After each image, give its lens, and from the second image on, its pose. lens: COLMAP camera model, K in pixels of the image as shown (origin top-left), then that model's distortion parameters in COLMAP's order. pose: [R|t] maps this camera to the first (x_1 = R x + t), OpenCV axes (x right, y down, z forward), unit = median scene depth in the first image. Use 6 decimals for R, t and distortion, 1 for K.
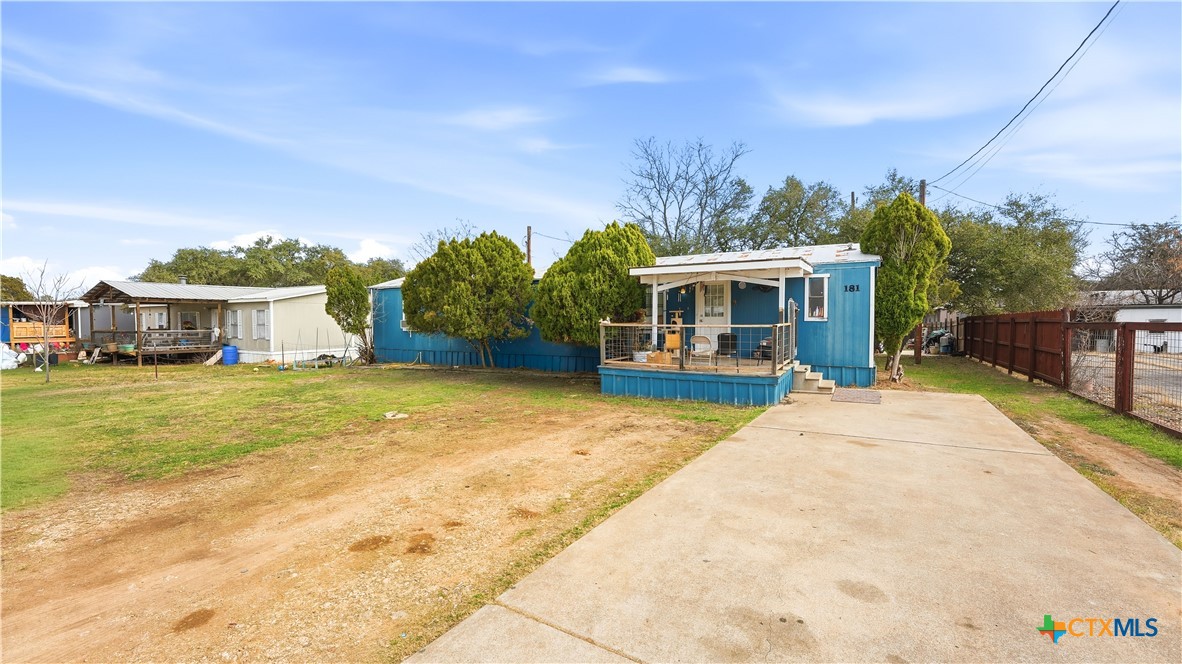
lens RADIAL K [[492.5, 0, 599.6], [0, 492.5, 333.9], [0, 0, 1]] dist [0.001280, -0.000275]
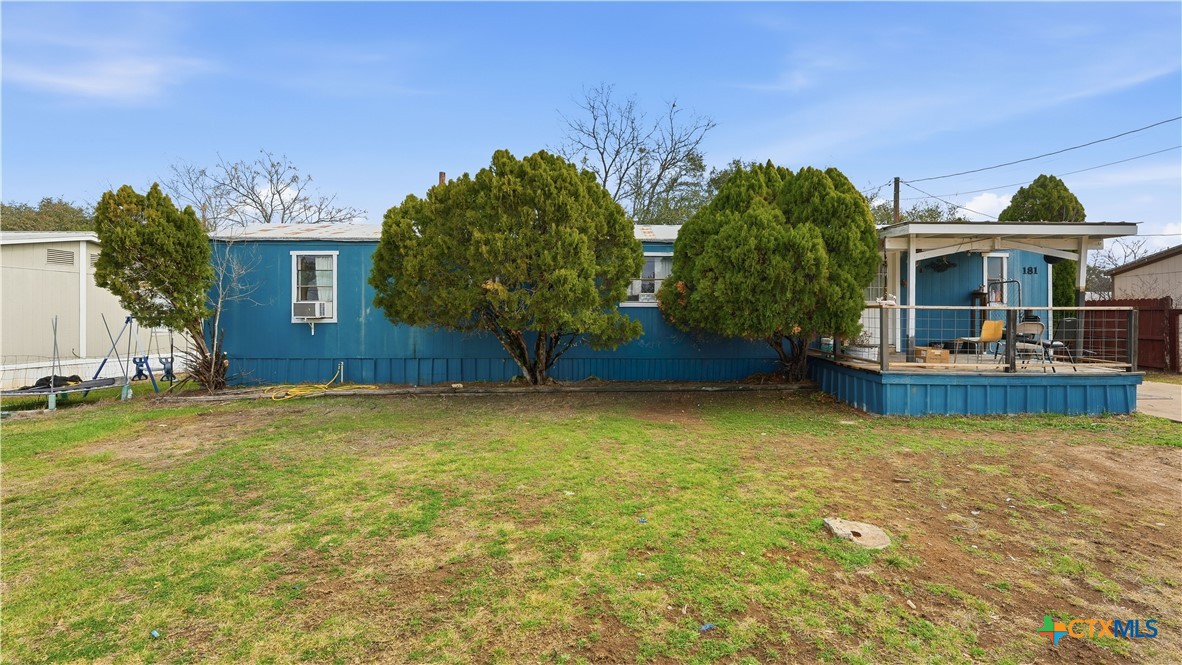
lens RADIAL K [[492.5, 0, 586.6], [0, 492.5, 328.1], [0, 0, 1]] dist [0.001280, -0.000275]
pose [[0.867929, -0.004609, 0.496667, -0.526315], [0.009625, 0.999925, -0.007541, 0.008883], [-0.496595, 0.011325, 0.867909, 0.519987]]
